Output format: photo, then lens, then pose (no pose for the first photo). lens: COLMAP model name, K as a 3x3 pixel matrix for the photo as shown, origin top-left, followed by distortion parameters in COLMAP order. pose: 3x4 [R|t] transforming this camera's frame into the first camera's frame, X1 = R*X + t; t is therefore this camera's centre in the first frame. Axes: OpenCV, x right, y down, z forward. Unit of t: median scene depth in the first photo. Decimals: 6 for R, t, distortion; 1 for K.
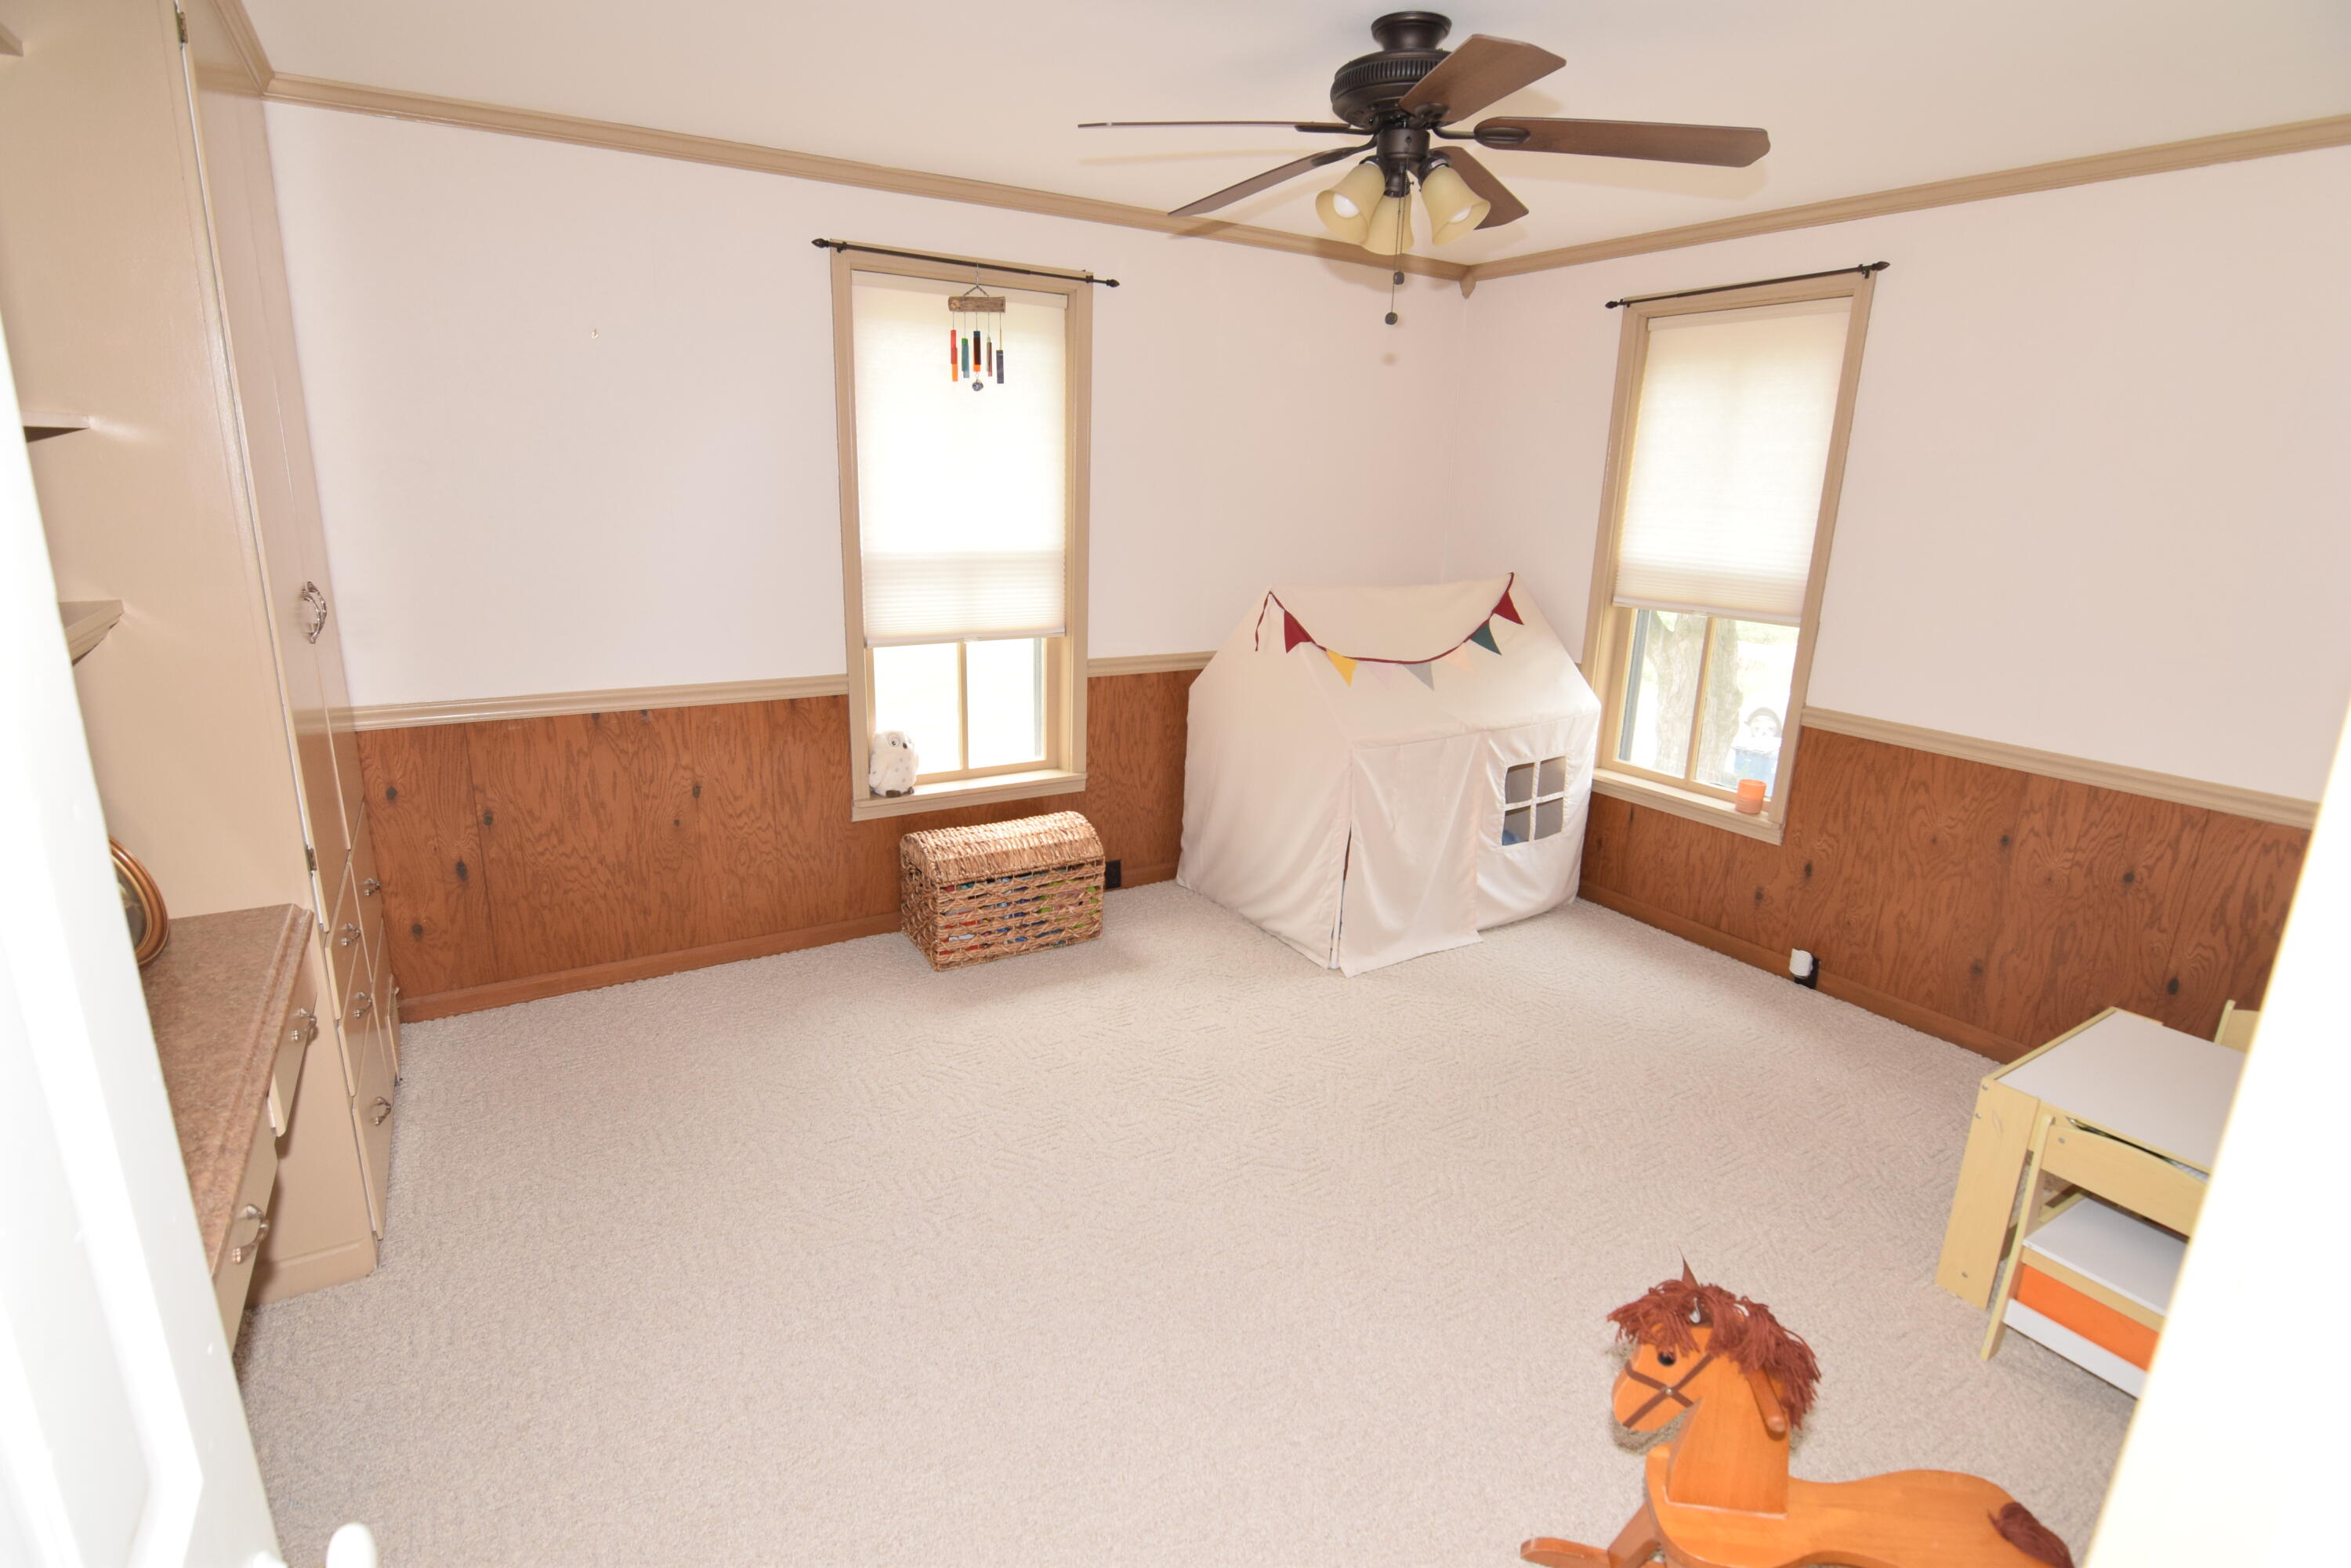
lens RADIAL K [[1136.6, 0, 1167.0], [0, 1136.6, 778.3], [0, 0, 1]] dist [-0.002809, -0.013664]
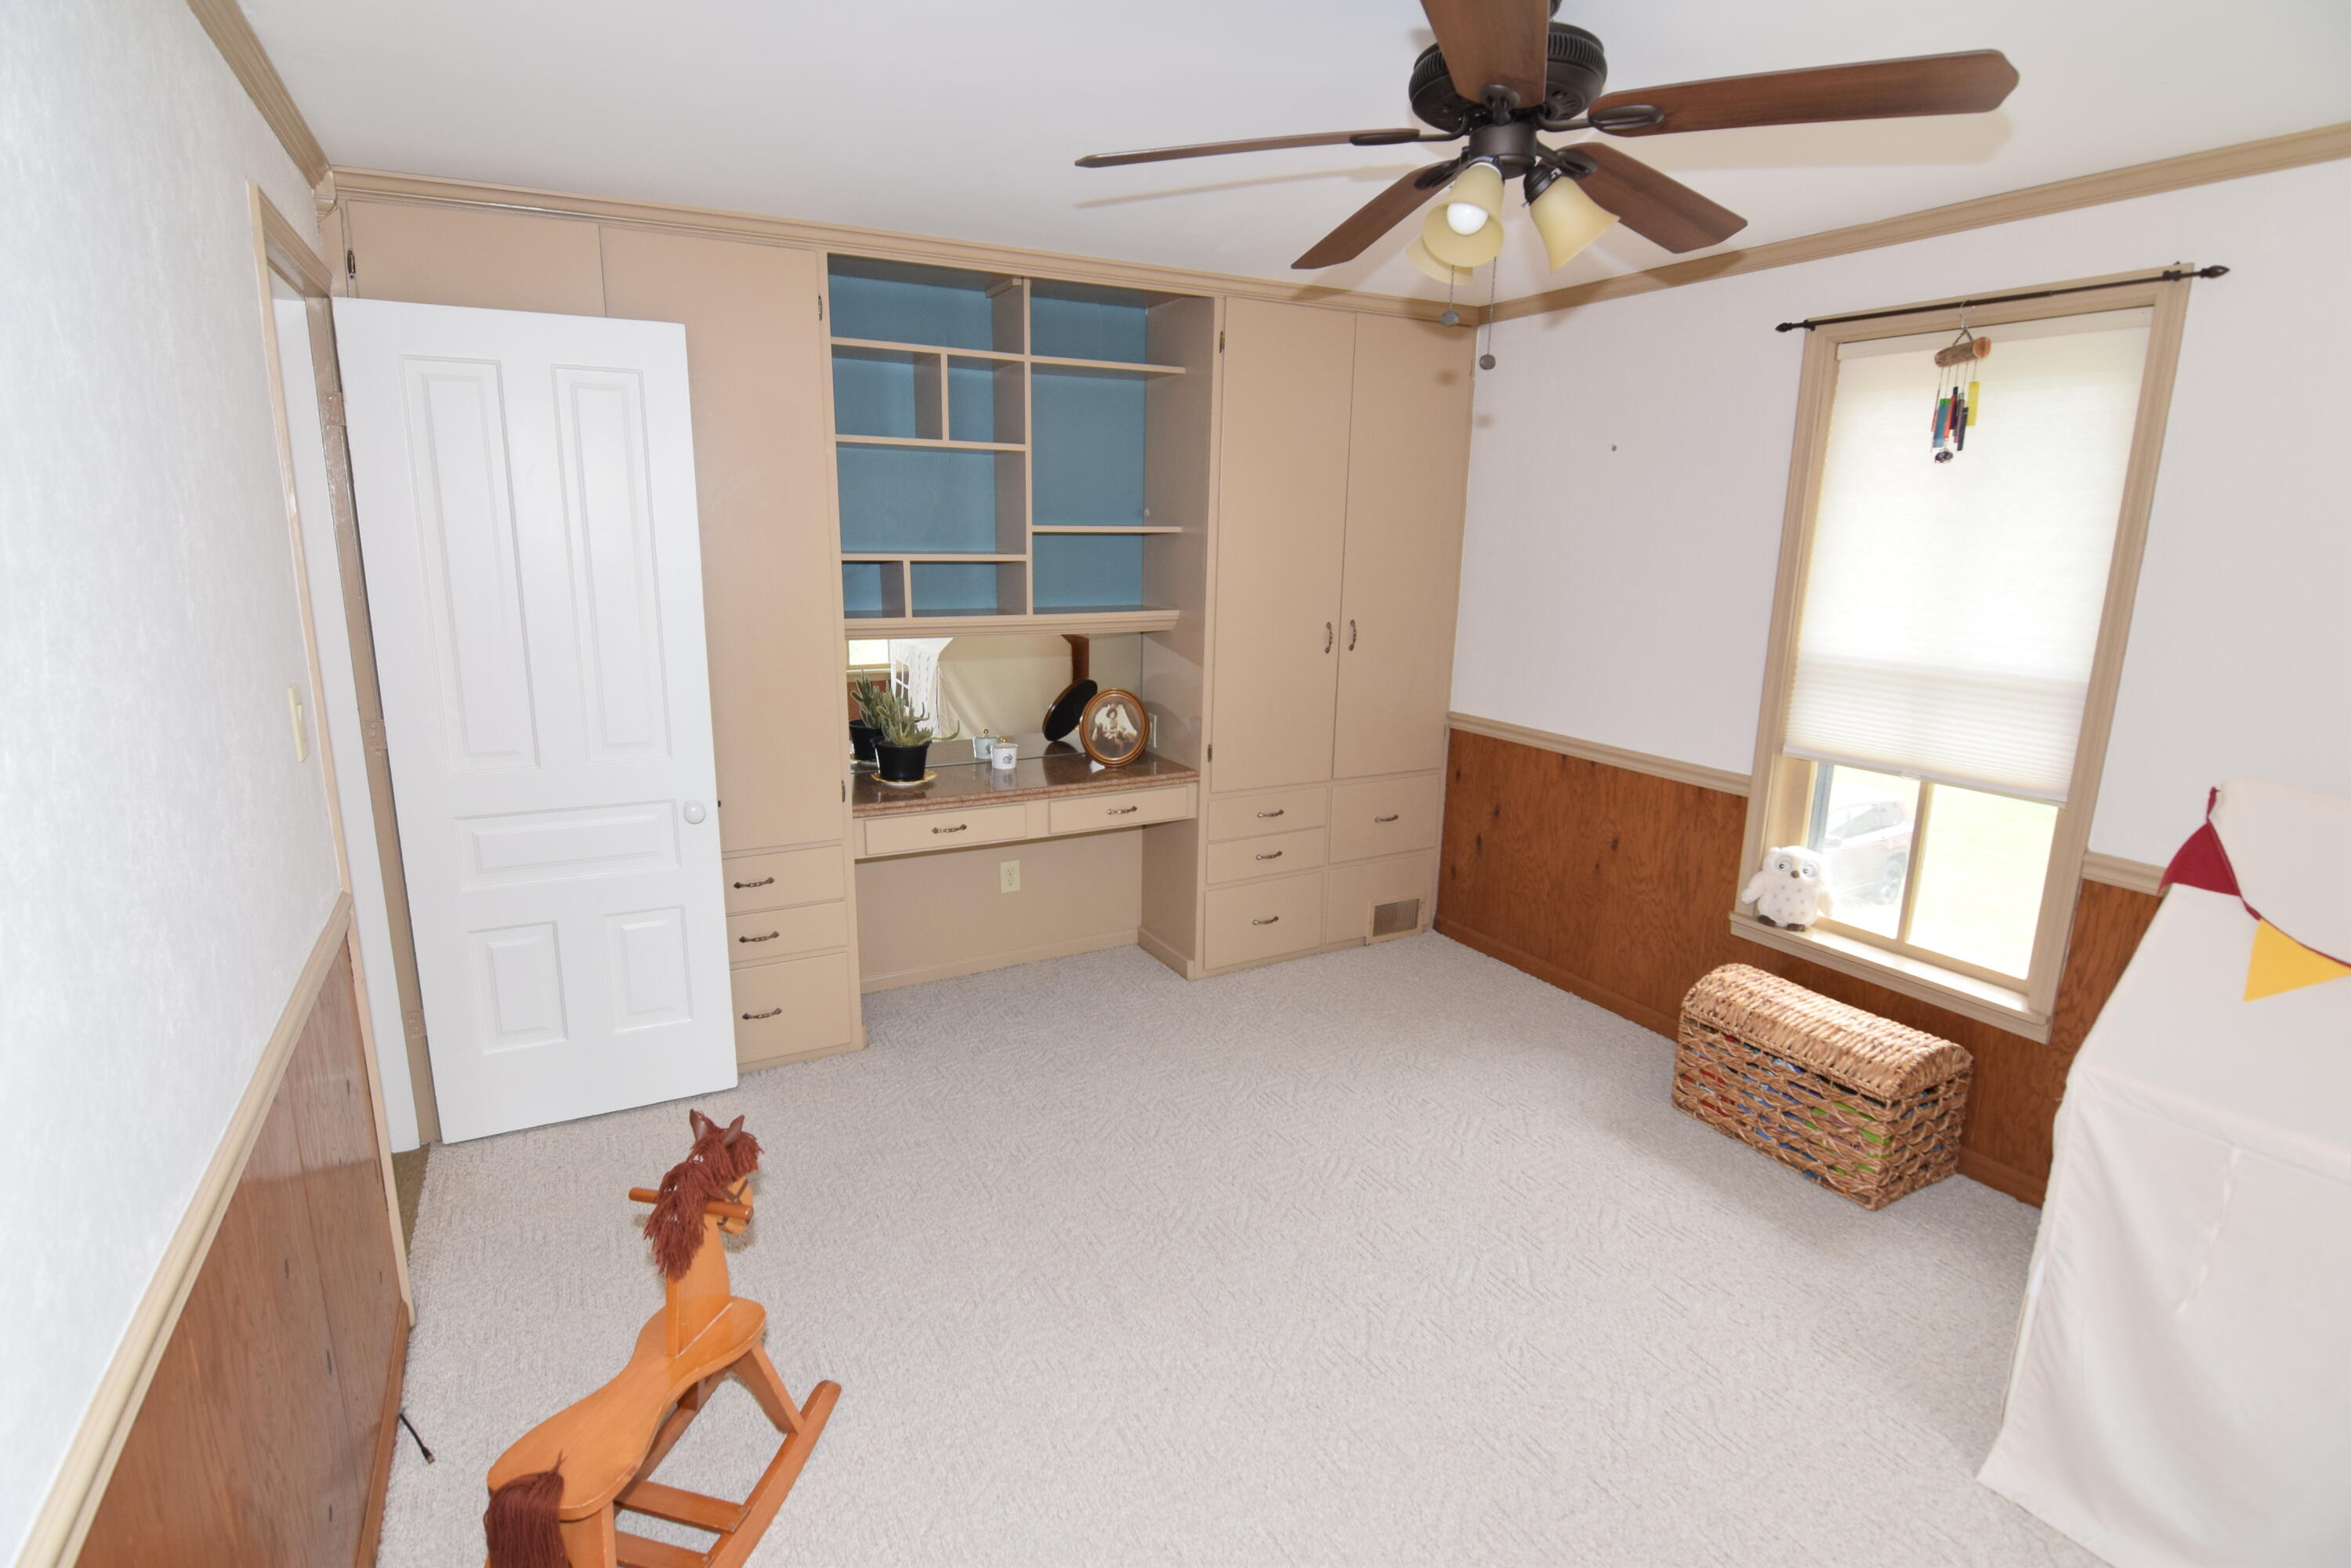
lens RADIAL K [[1136.6, 0, 1167.0], [0, 1136.6, 778.3], [0, 0, 1]] dist [-0.002809, -0.013664]
pose [[-0.058654, 0.187340, -0.980543, 0.664070], [-0.275141, 0.941156, 0.196273, -0.142440], [0.959613, 0.281300, -0.003657, 0.551477]]
